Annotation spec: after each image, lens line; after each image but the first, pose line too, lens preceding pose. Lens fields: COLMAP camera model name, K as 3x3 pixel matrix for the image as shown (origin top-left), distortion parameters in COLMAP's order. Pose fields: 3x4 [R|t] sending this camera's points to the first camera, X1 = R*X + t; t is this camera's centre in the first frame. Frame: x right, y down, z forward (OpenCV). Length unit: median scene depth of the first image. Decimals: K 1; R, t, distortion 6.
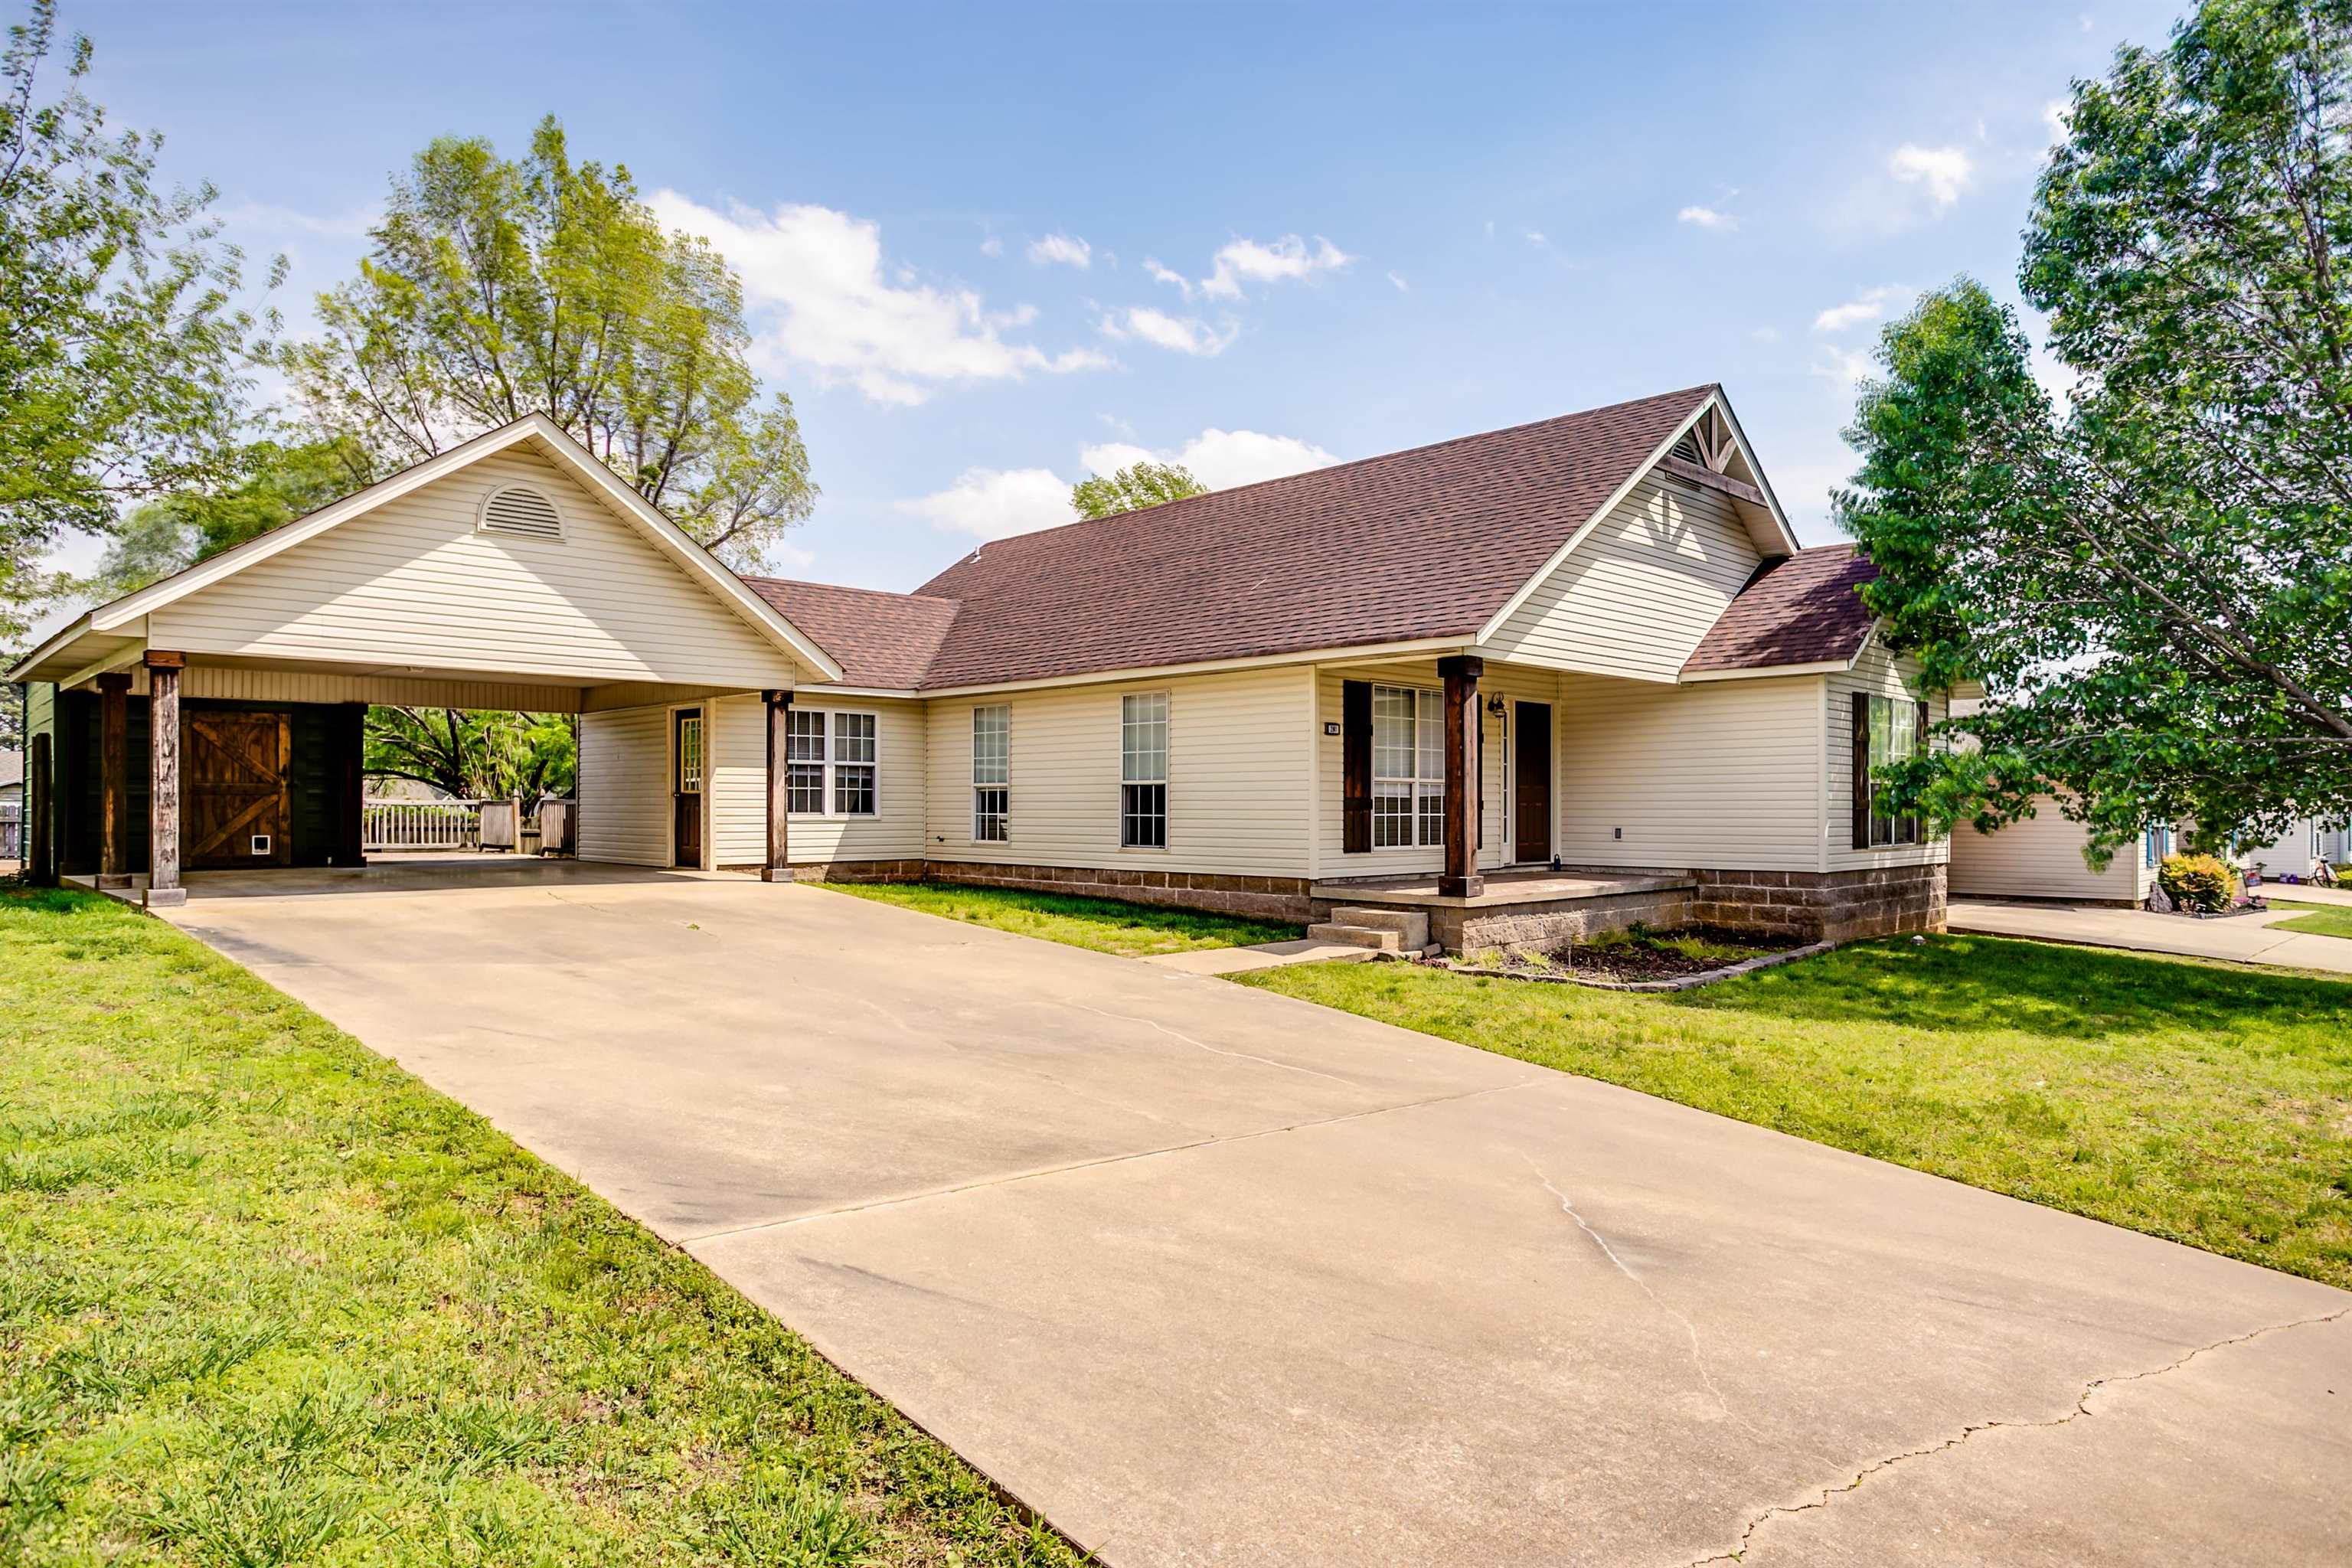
lens RADIAL K [[1355.1, 0, 1165.1], [0, 1355.1, 772.4], [0, 0, 1]] dist [-0.016474, 0.002449]
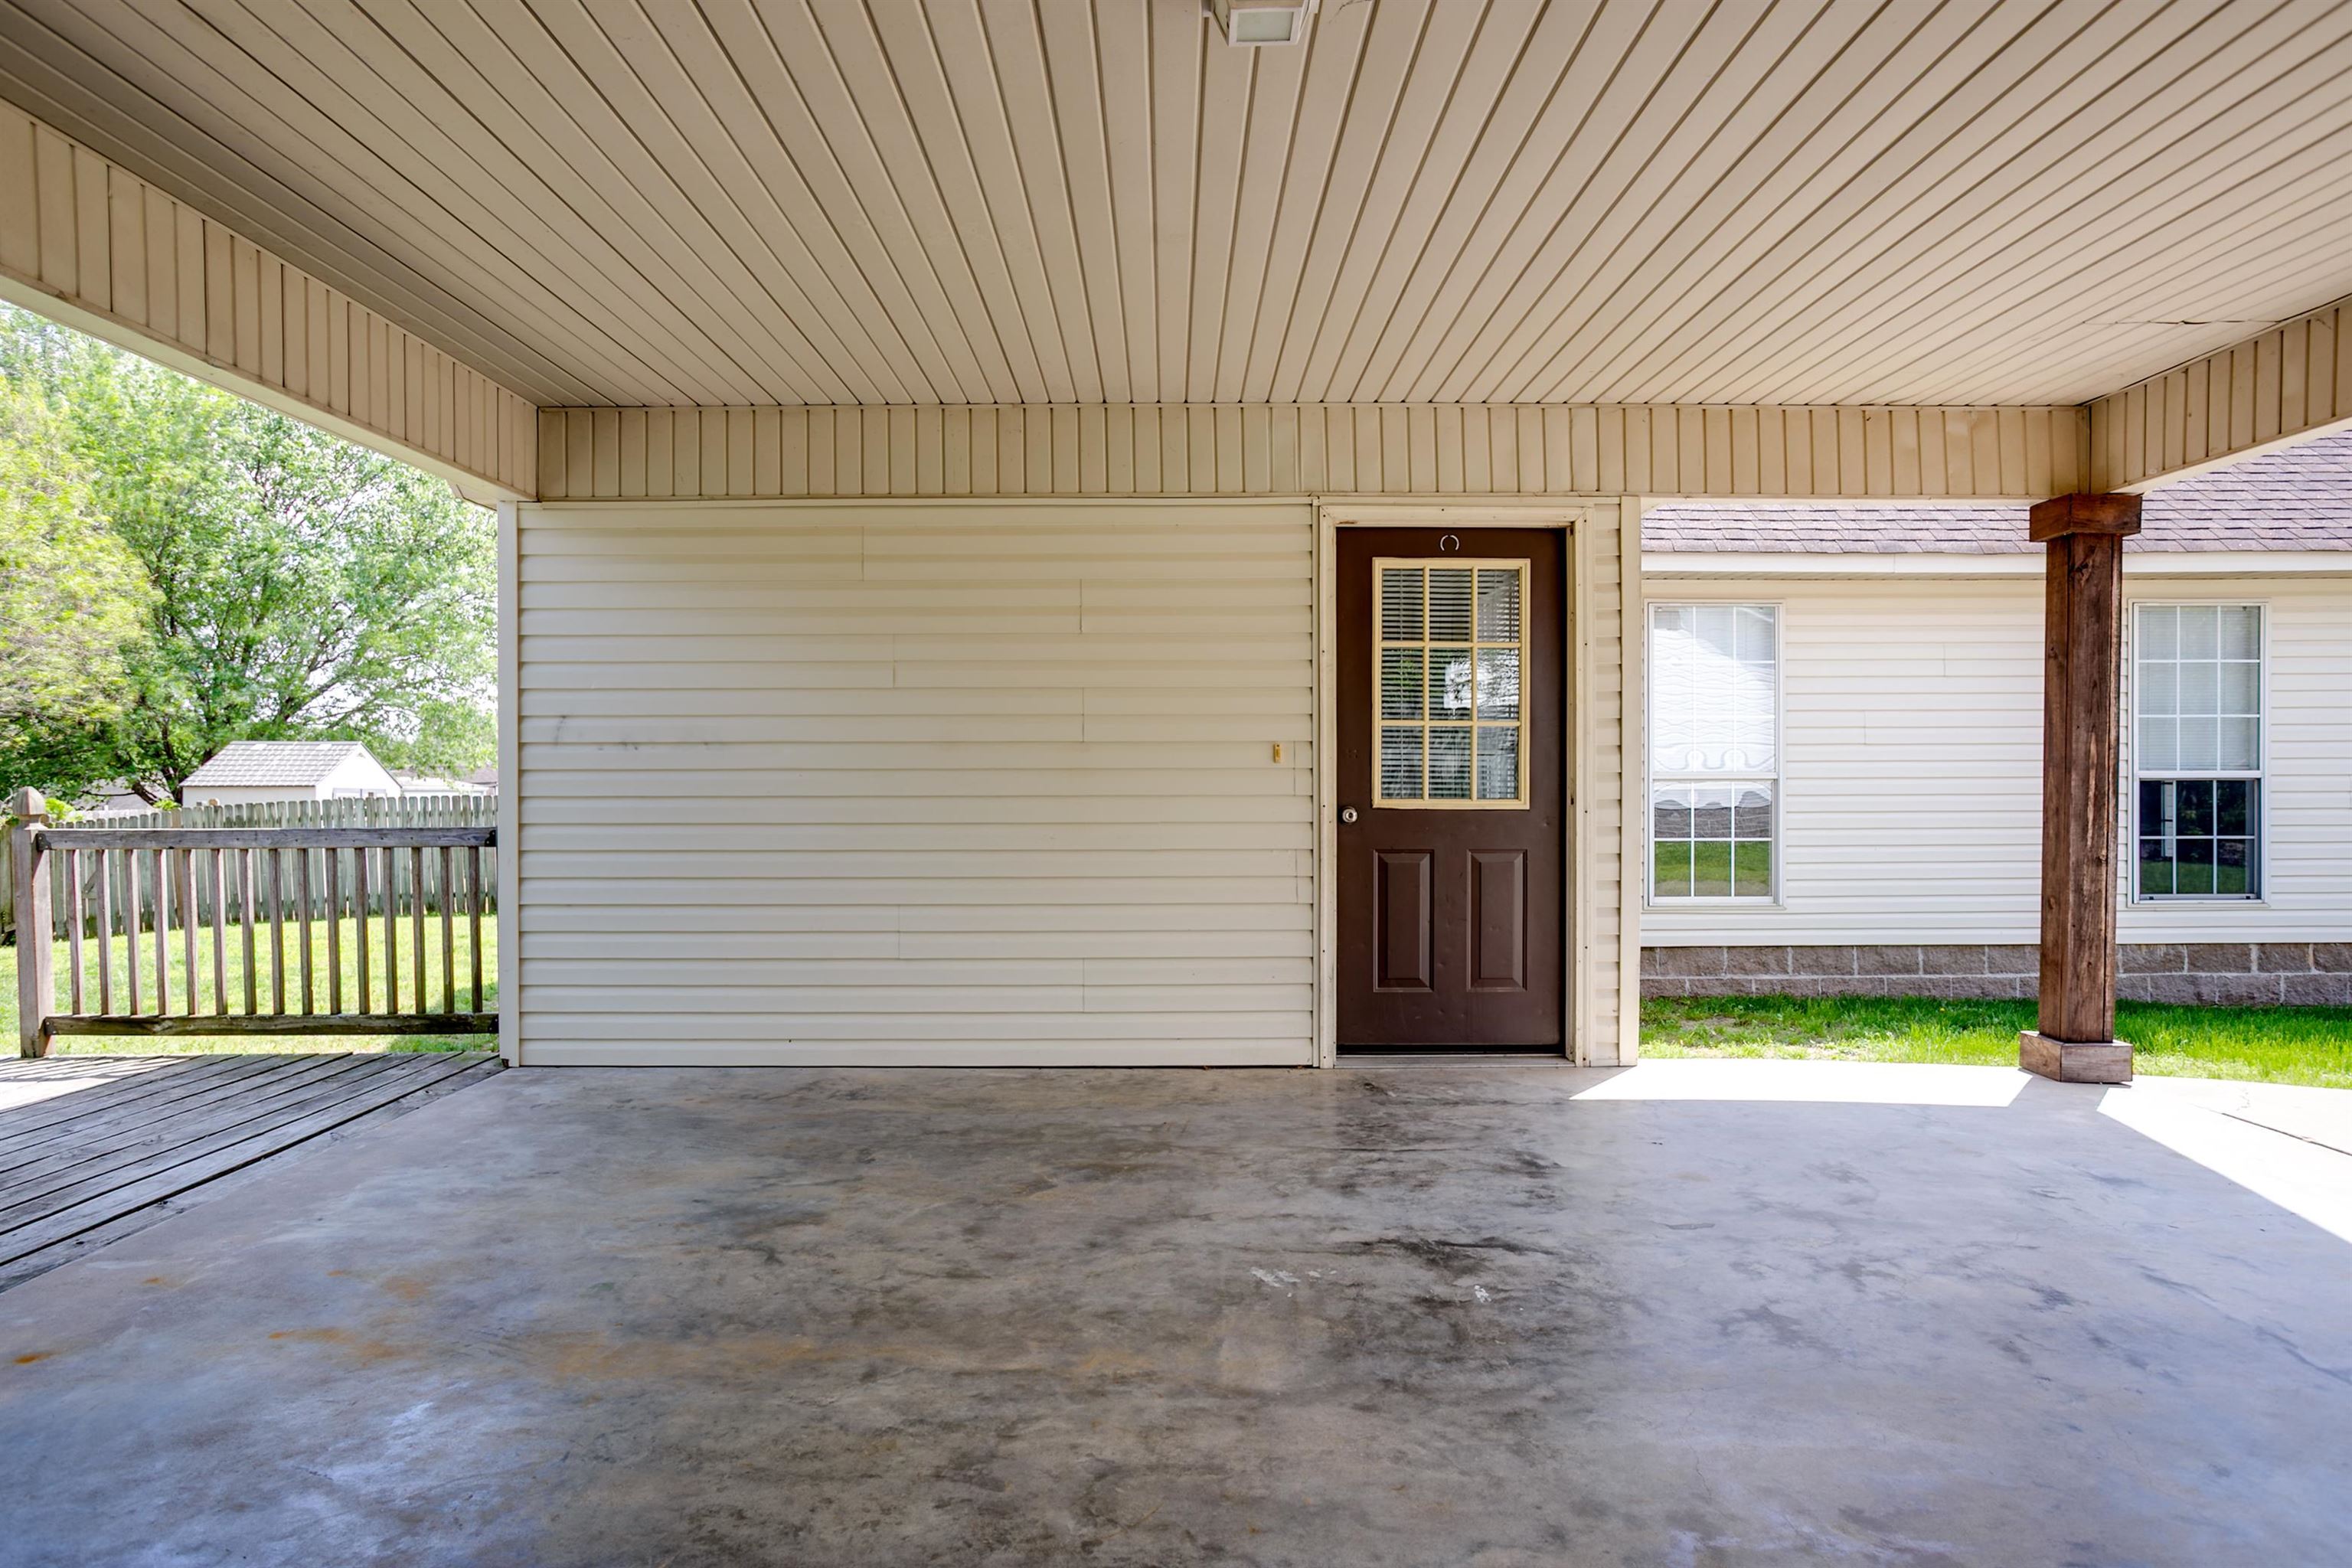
lens RADIAL K [[1355.1, 0, 1165.1], [0, 1355.1, 772.4], [0, 0, 1]] dist [-0.016474, 0.002449]
pose [[0.695465, -0.001779, 0.718558, -0.675079], [-0.016831, 0.999682, 0.018766, 0.002841], [-0.718363, -0.025145, 0.695214, 0.935269]]
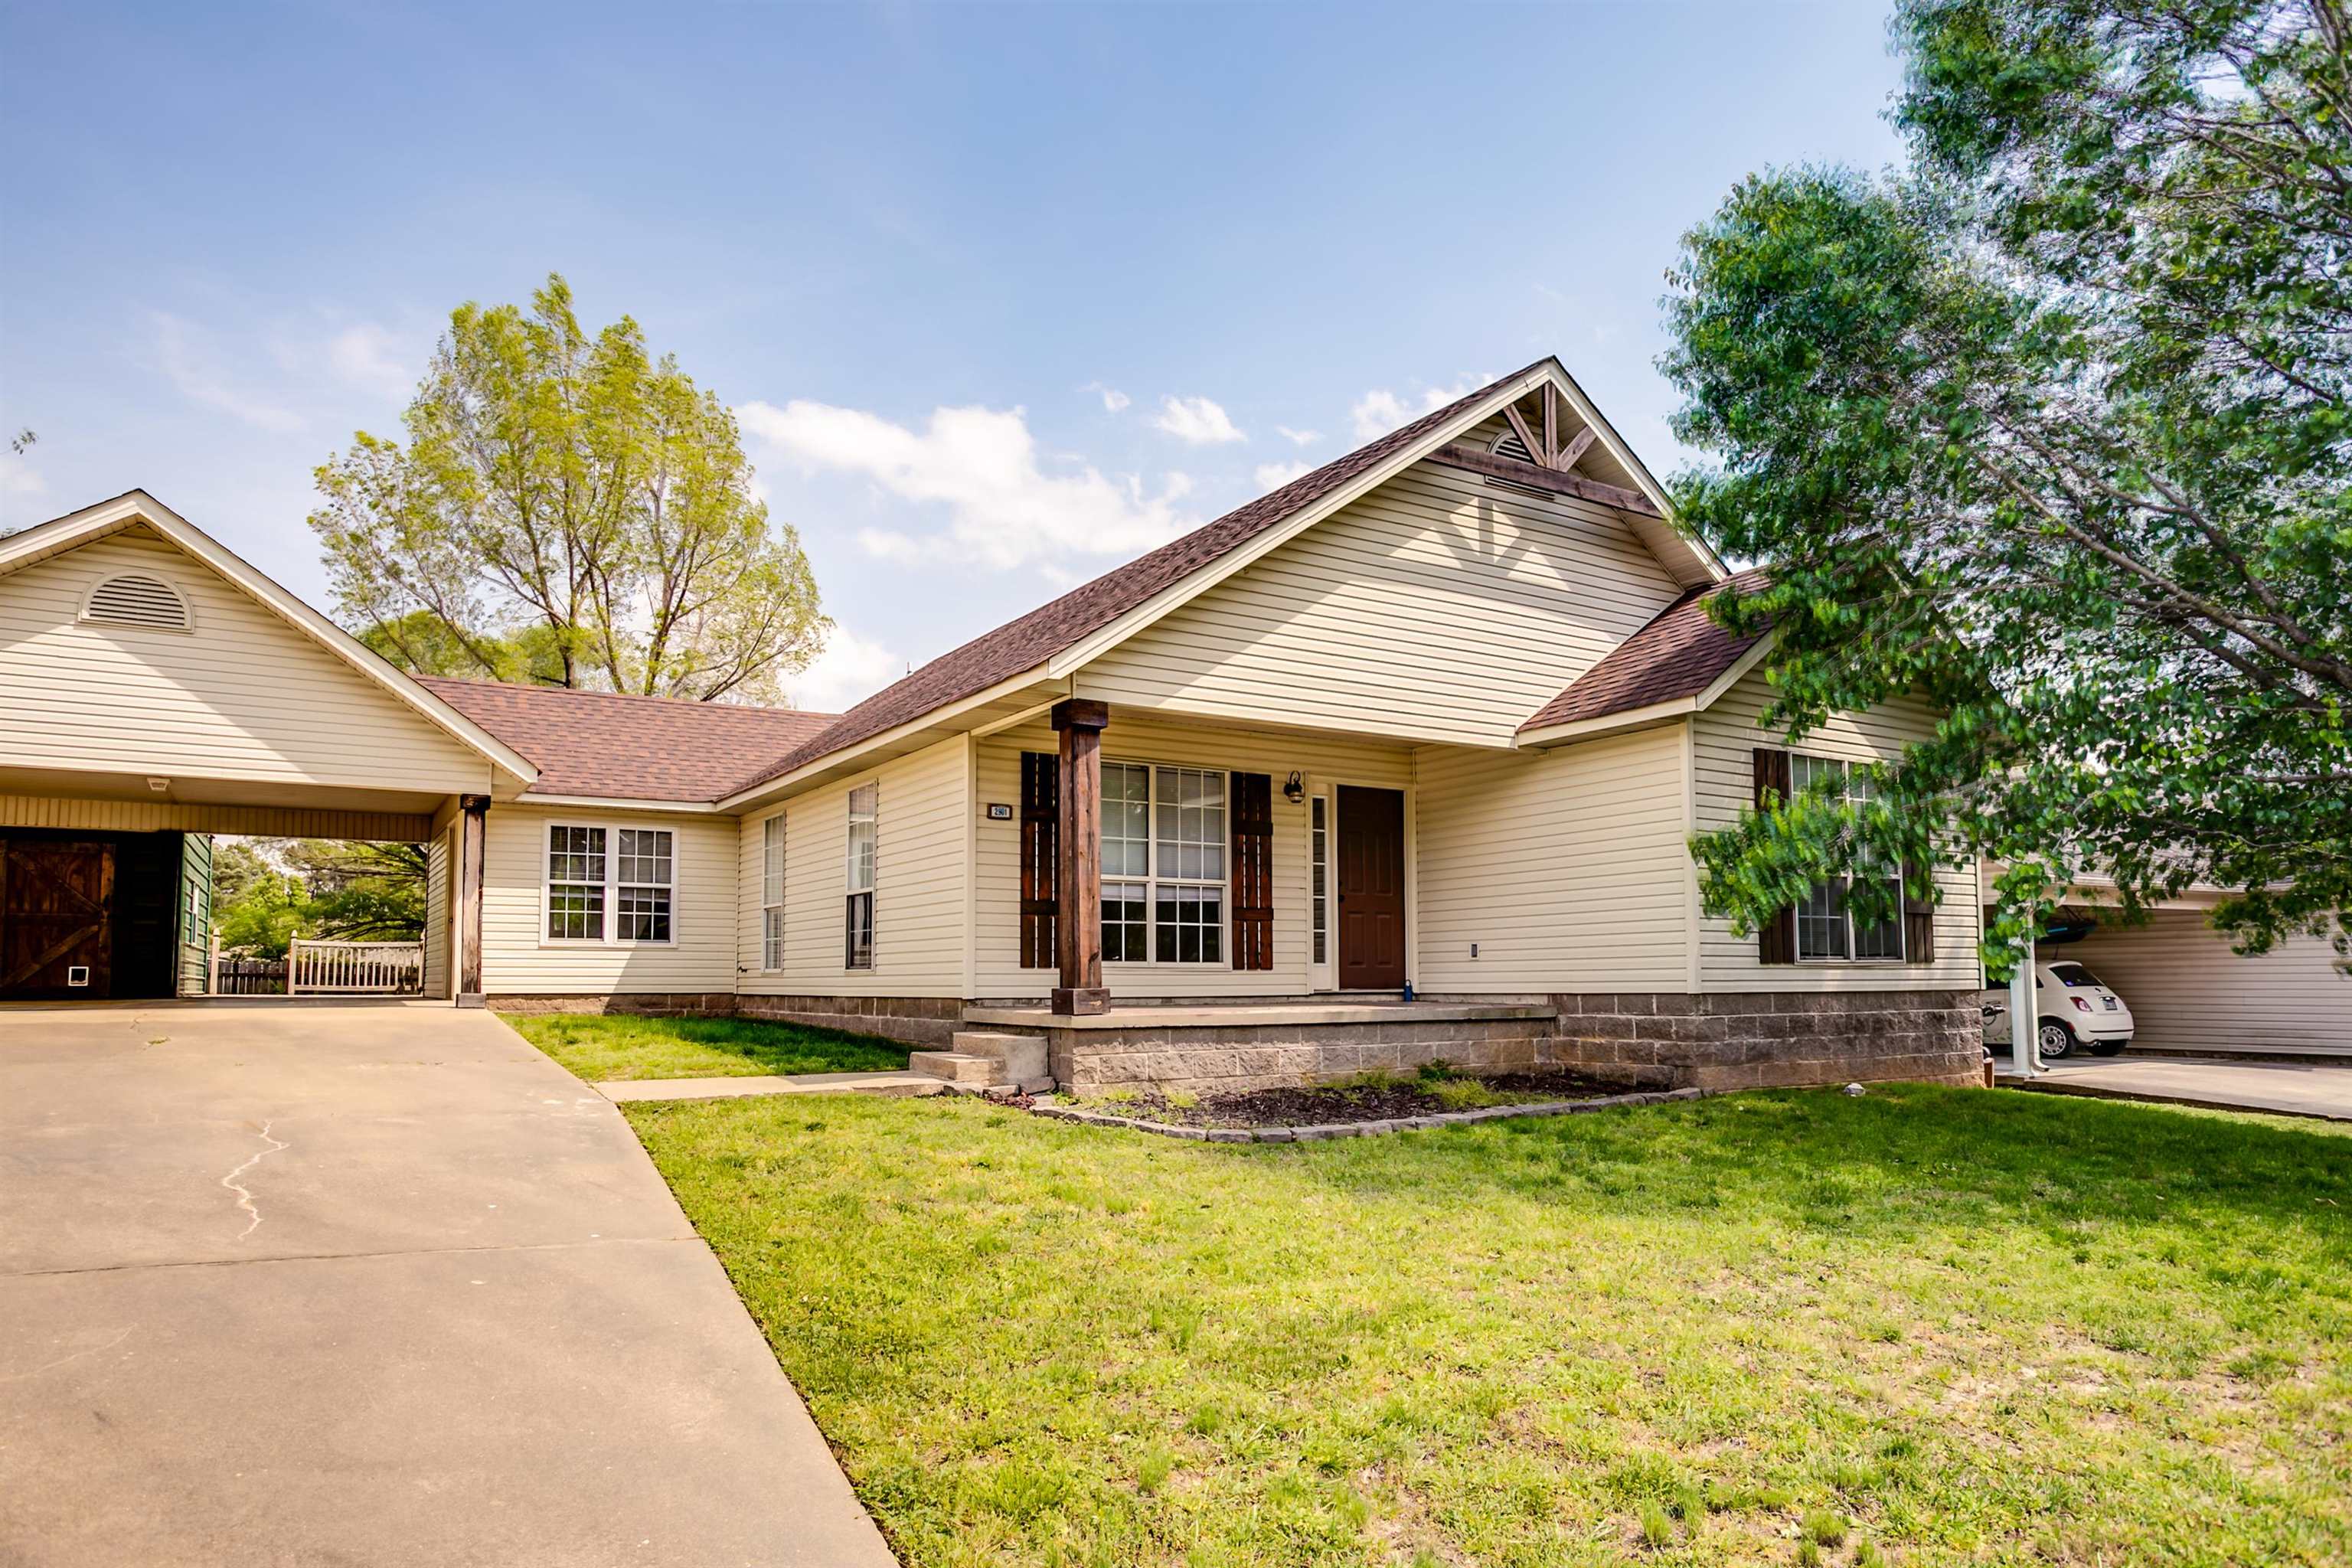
lens RADIAL K [[1392.2, 0, 1155.2], [0, 1392.2, 866.6], [0, 0, 1]] dist [-0.039631, 0.055163]
pose [[0.975608, -0.022369, -0.218376, 0.355570], [0.009684, 0.998212, -0.058985, 0.045446], [0.219305, 0.055432, 0.974080, 0.202212]]
